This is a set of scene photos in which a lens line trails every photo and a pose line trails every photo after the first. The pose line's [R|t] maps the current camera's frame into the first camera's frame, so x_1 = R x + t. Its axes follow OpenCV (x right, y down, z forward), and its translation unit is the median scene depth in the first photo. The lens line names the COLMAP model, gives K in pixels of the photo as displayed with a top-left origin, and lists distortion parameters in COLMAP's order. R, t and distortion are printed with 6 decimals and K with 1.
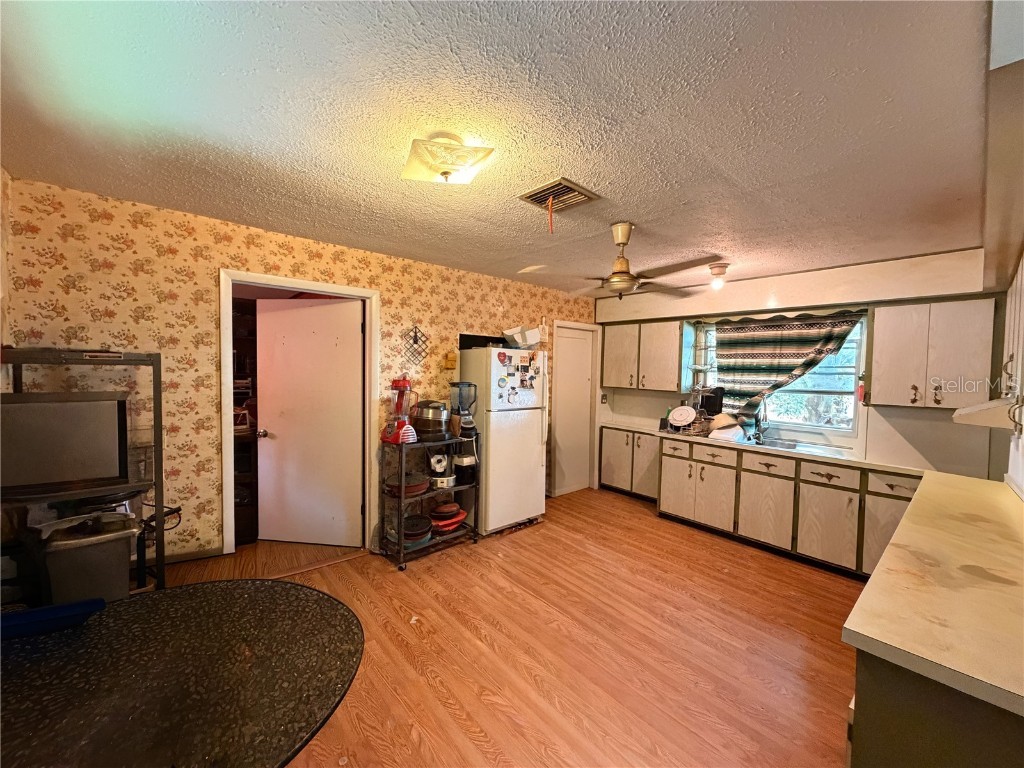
lens RADIAL K [[403.8, 0, 510.9], [0, 403.8, 383.1], [0, 0, 1]] dist [-0.000669, -0.000804]
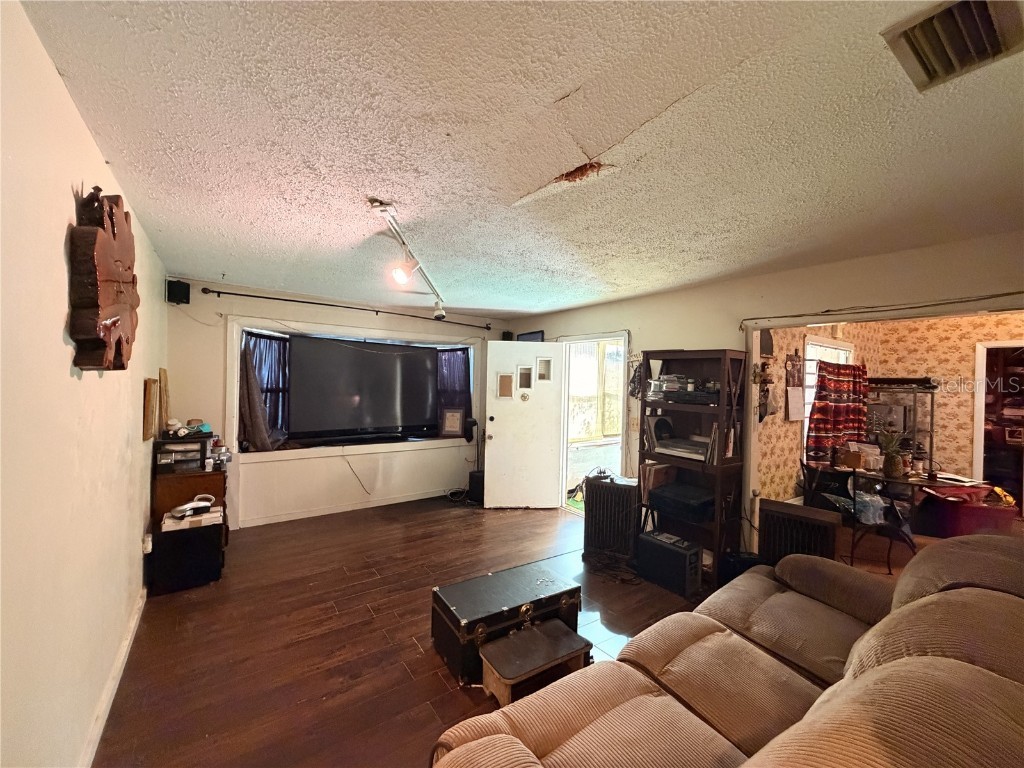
lens RADIAL K [[403.8, 0, 507.8], [0, 403.8, 383.9], [0, 0, 1]] dist [-0.000669, -0.000804]
pose [[-0.122416, -0.010189, -0.992427, 1.380724], [-0.064689, 0.997903, -0.002266, 0.046786], [0.990368, 0.063922, -0.122818, -0.888566]]
